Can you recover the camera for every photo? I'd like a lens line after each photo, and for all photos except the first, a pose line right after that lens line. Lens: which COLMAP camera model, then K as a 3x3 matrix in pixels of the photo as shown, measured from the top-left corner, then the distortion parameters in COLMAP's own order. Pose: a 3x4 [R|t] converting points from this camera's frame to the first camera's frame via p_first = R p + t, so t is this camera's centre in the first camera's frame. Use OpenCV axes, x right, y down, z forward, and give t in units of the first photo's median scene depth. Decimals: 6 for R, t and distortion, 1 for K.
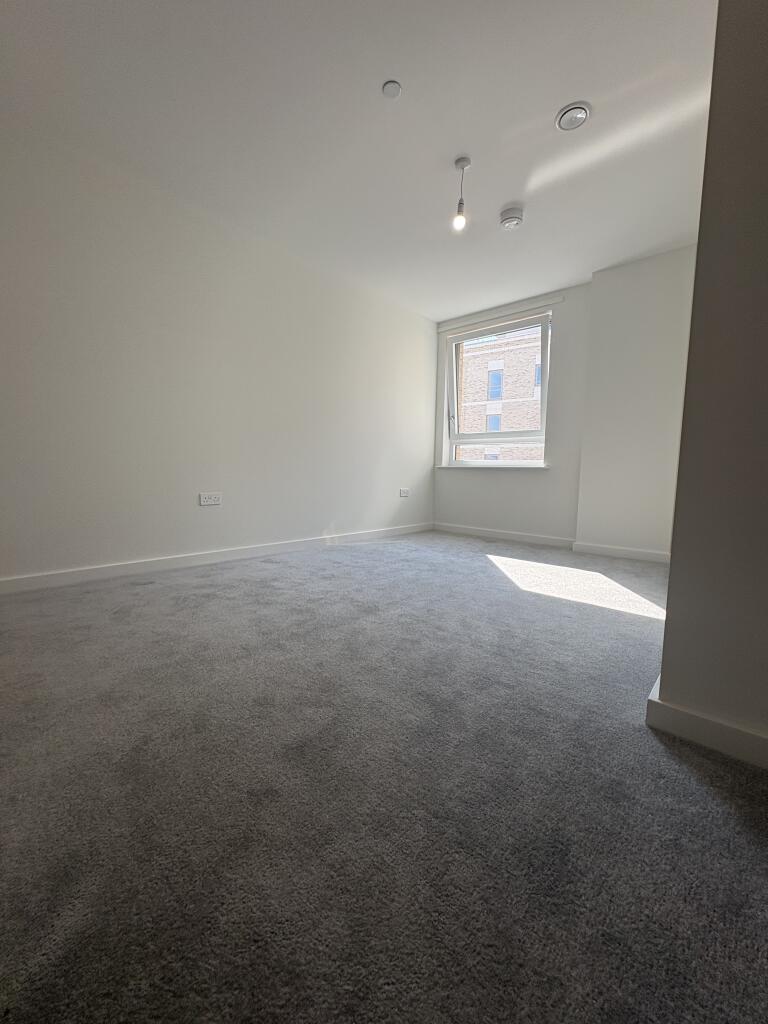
lens RADIAL K [[407.4, 0, 384.0], [0, 407.4, 512.0], [0, 0, 1]] dist [0.001083, -0.000087]
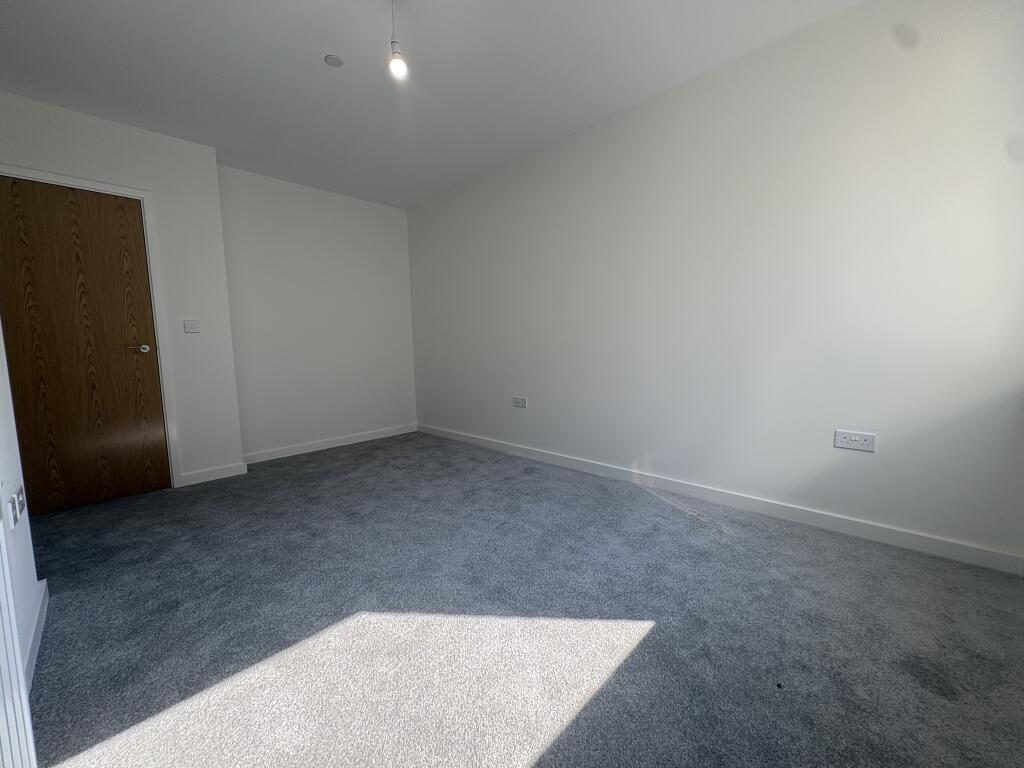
lens RADIAL K [[407.4, 0, 513.3], [0, 407.4, 379.8], [0, 0, 1]] dist [0.001083, -0.000087]
pose [[-0.043817, 0.070092, -0.996578, 0.622201], [-0.069743, 0.994888, 0.073040, -0.149405], [0.996602, 0.072705, -0.038705, 0.845605]]
